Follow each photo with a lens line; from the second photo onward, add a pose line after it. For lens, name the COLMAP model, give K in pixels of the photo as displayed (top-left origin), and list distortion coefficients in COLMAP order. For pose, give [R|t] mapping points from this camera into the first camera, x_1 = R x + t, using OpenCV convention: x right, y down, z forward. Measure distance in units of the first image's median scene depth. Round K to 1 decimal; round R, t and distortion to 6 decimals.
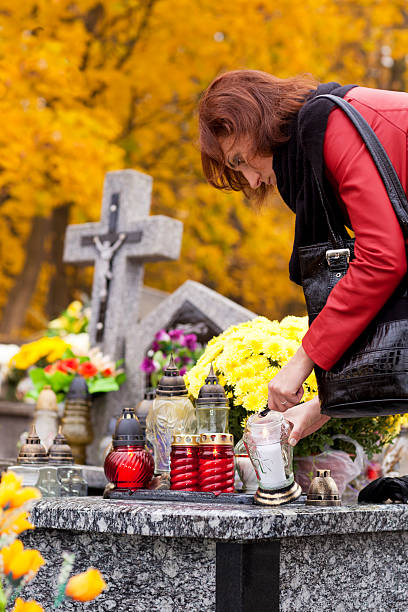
lens RADIAL K [[1473.0, 0, 204.0], [0, 1473.0, 306.0], [0, 0, 1]] dist [0.000957, 0.133439]
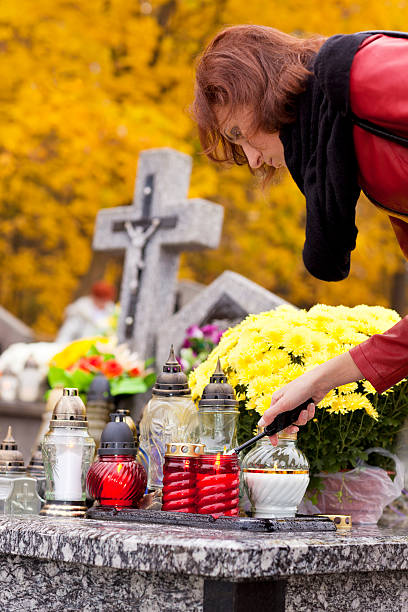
lens RADIAL K [[1473.0, 0, 204.0], [0, 1473.0, 306.0], [0, 0, 1]] dist [0.000957, 0.133439]
pose [[0.998291, 0.018464, -0.055451, 0.041698], [-0.018786, 0.999810, -0.005287, 0.014281], [0.055342, 0.006319, 0.998447, 0.172039]]
